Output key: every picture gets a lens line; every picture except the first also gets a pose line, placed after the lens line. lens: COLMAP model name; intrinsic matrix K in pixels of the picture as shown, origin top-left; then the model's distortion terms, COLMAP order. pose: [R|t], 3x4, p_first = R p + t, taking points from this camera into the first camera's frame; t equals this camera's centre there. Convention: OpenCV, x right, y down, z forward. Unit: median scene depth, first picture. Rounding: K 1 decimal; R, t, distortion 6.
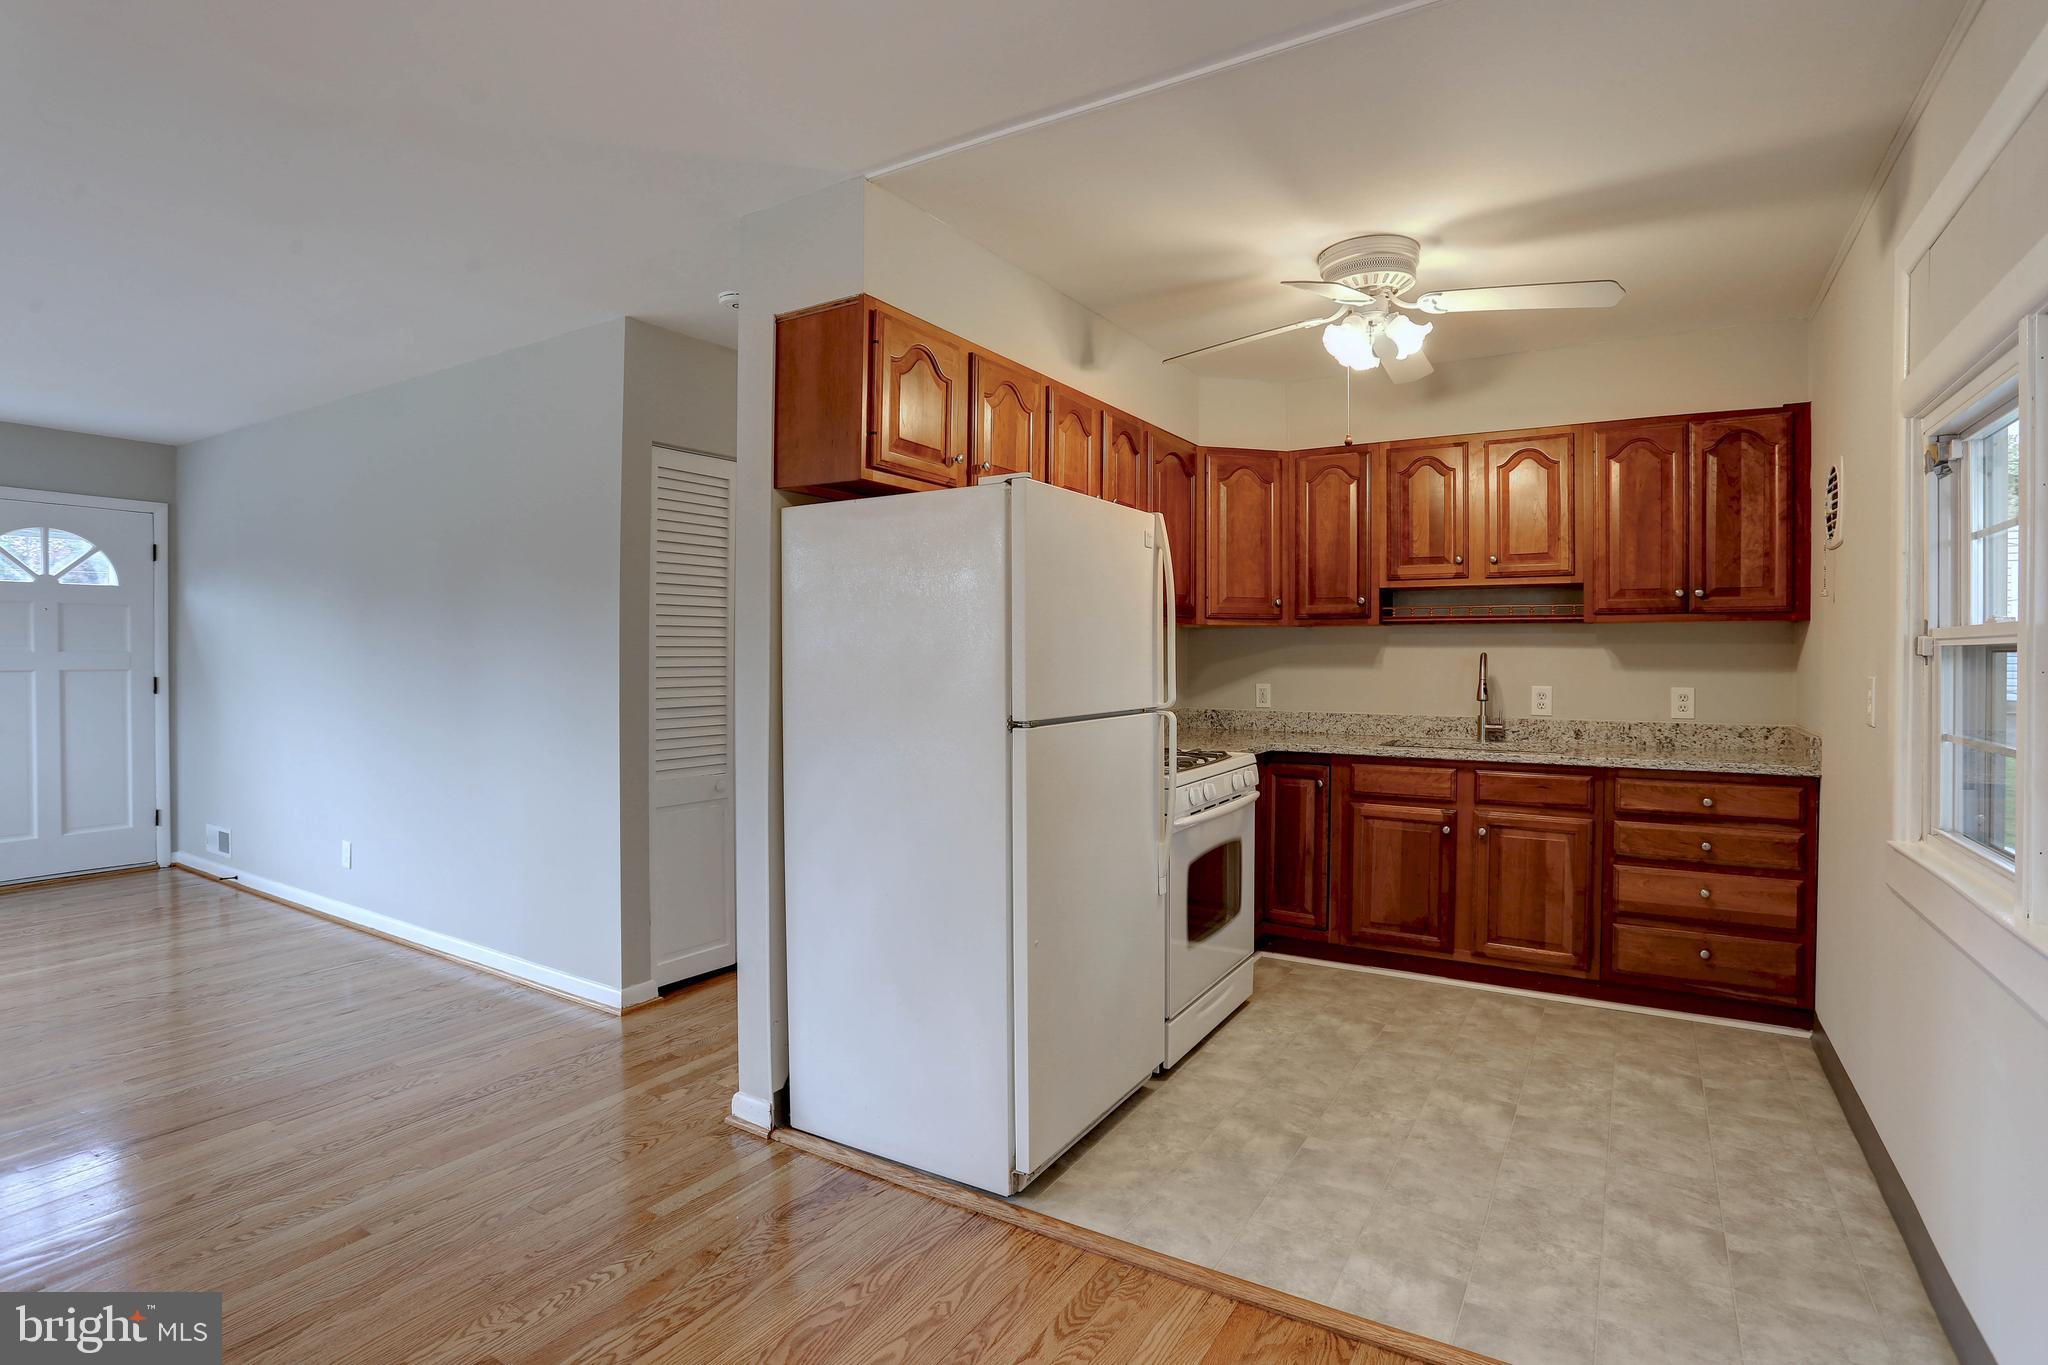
lens RADIAL K [[1001.7, 0, 1023.6], [0, 1001.7, 669.2], [0, 0, 1]] dist [-0.071226, 0.032182]
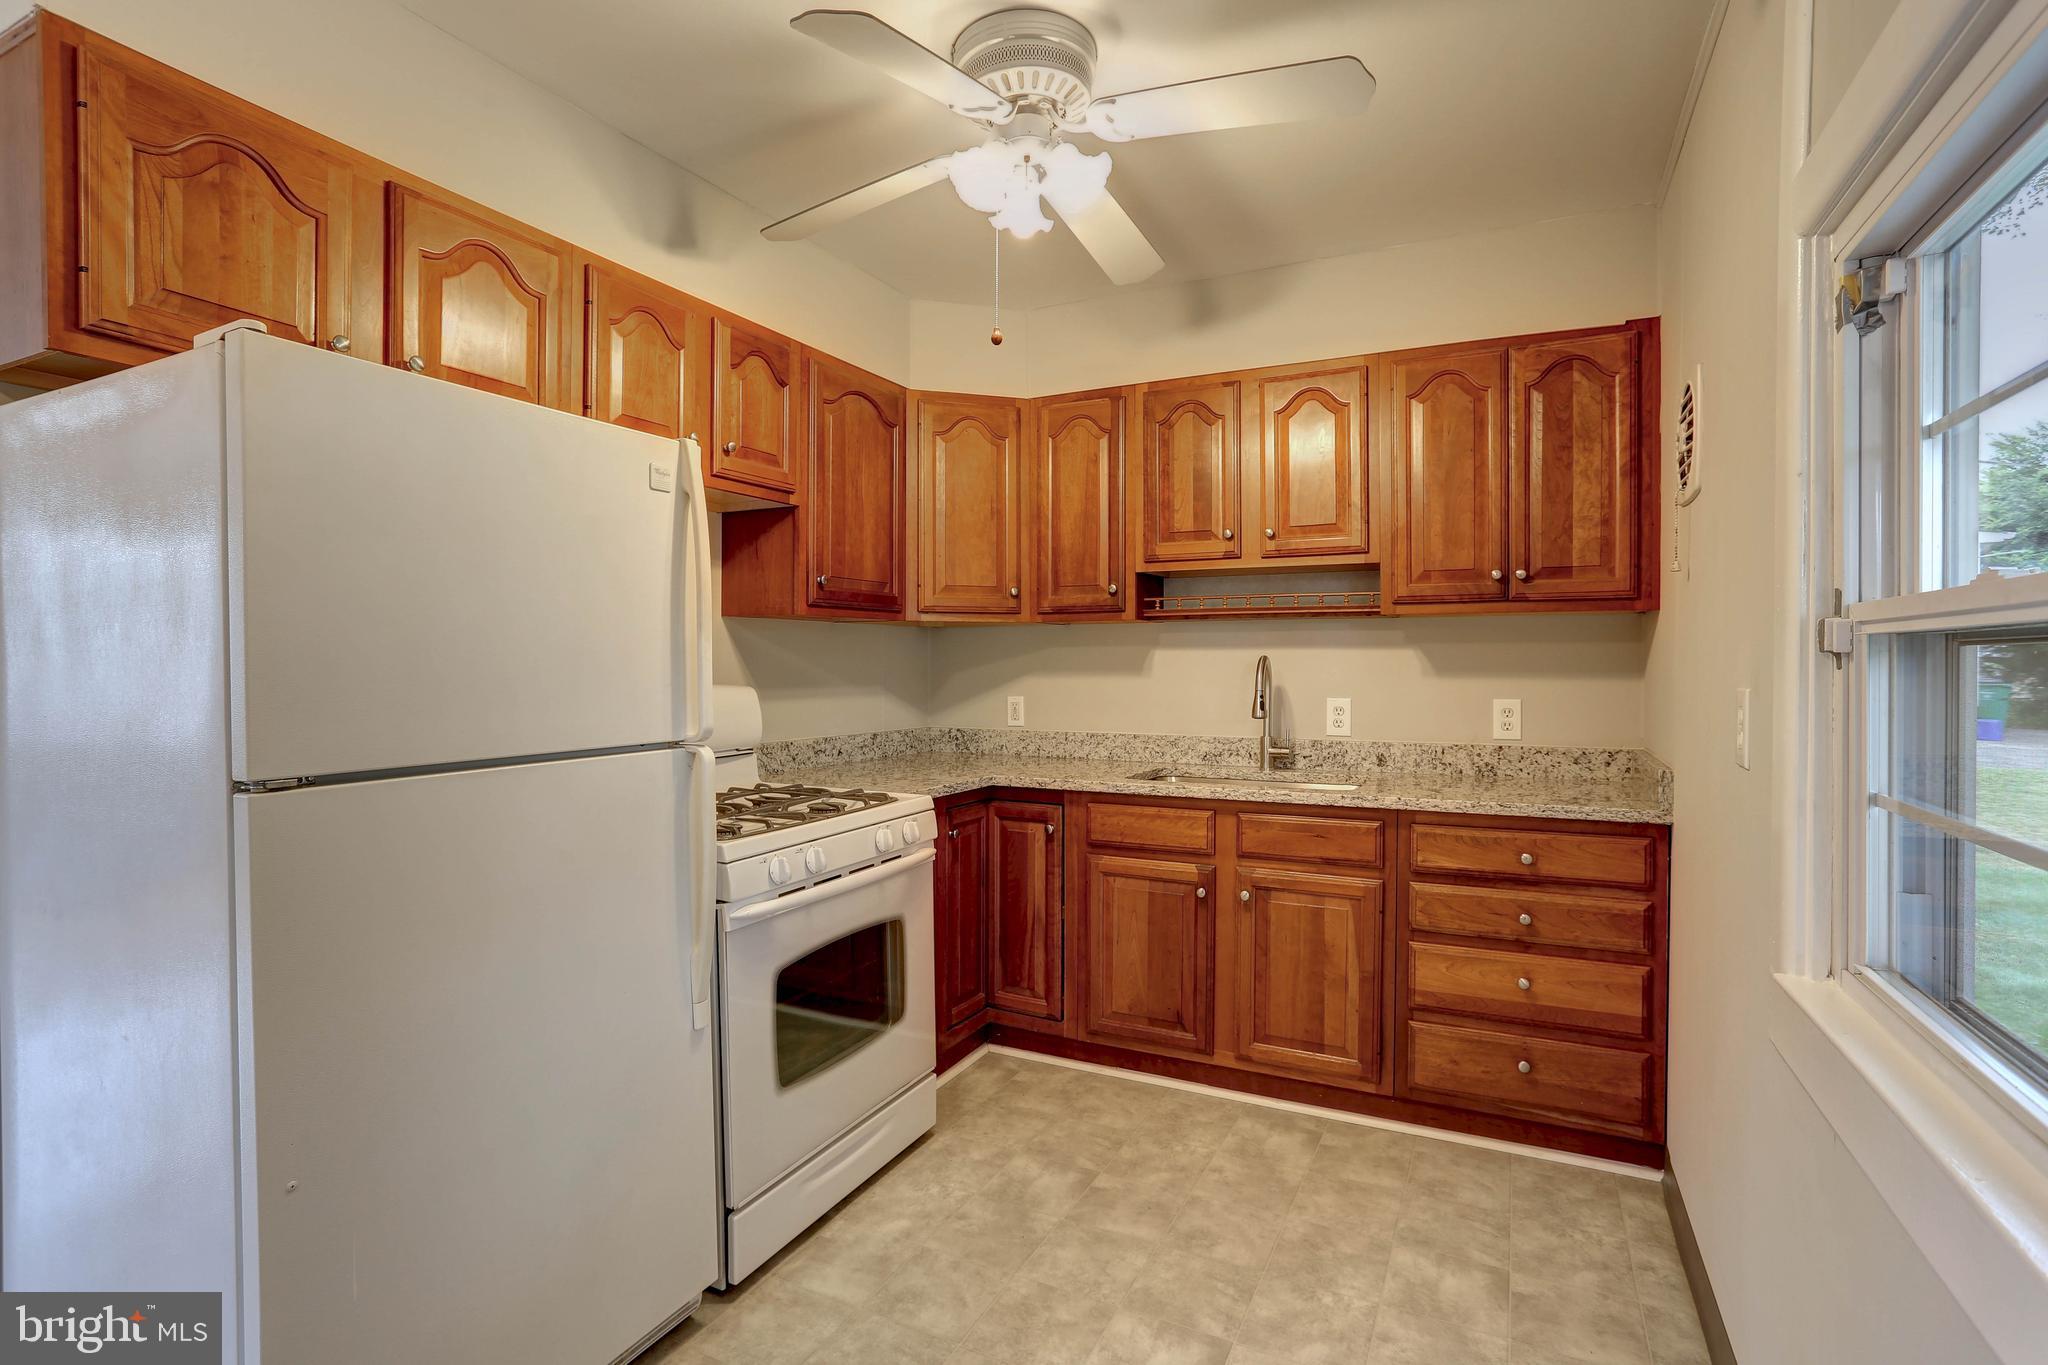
lens RADIAL K [[1020.4, 0, 1024.0], [0, 1020.4, 682.5], [0, 0, 1]] dist [-0.065118, 0.045483]
pose [[0.994260, -0.006354, 0.106798, 0.229995], [0.005789, 0.999968, 0.005601, -0.001438], [-0.106830, -0.004951, 0.994265, 0.270806]]
